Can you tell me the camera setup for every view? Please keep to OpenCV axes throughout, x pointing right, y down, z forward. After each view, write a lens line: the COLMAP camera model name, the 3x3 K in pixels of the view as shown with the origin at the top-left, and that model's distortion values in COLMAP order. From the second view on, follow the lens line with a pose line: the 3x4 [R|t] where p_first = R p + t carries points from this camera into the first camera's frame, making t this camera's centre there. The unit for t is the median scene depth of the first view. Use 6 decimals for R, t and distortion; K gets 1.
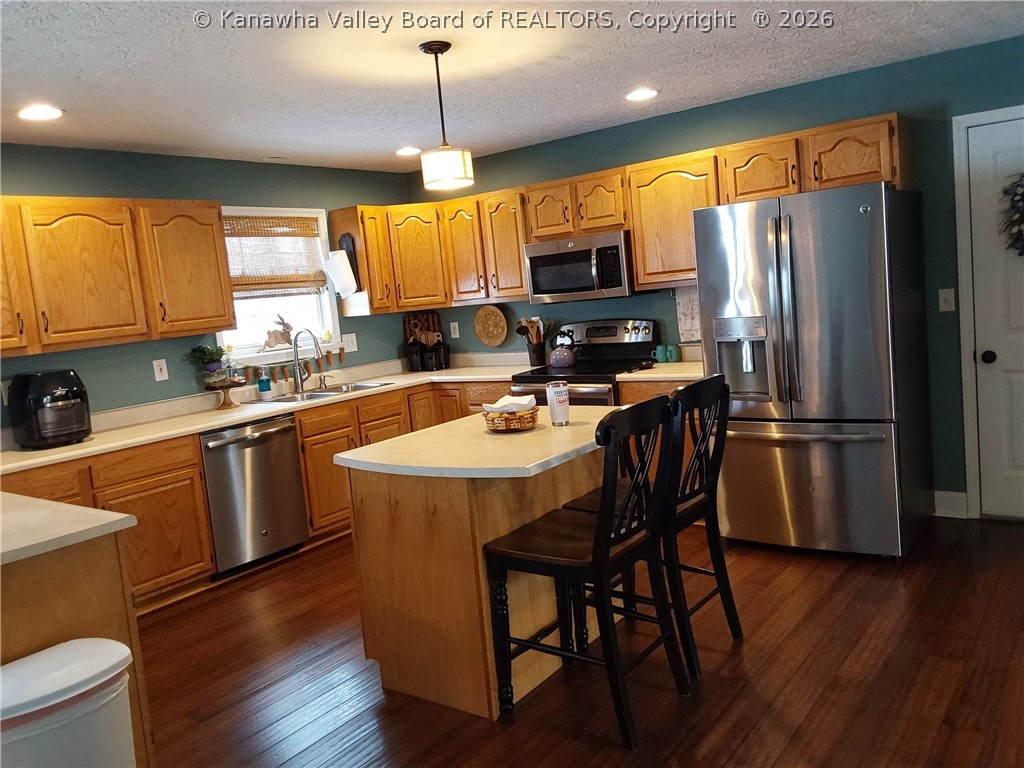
lens RADIAL K [[822.9, 0, 514.8], [0, 822.9, 377.5], [0, 0, 1]] dist [0.131872, -0.202846]
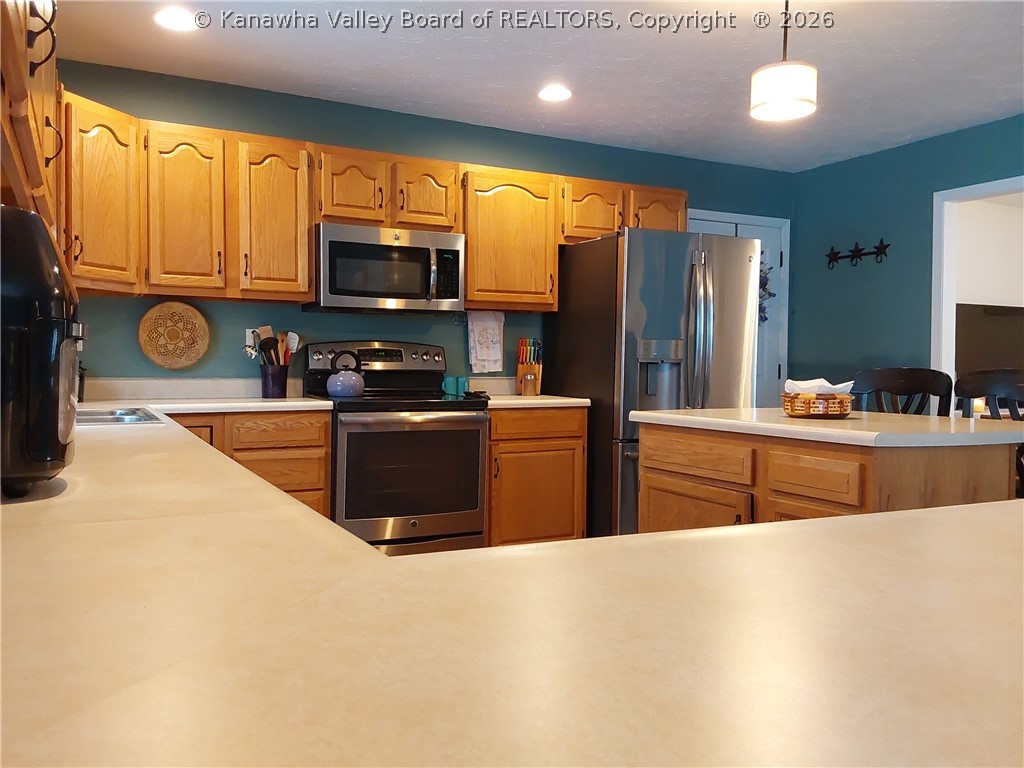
lens RADIAL K [[822.9, 0, 514.8], [0, 822.9, 377.5], [0, 0, 1]] dist [0.131872, -0.202846]
pose [[0.427160, 0.082406, 0.900413, -0.566516], [0.049334, 0.992230, -0.114214, 0.064003], [-0.902829, 0.093209, 0.419775, 0.575230]]
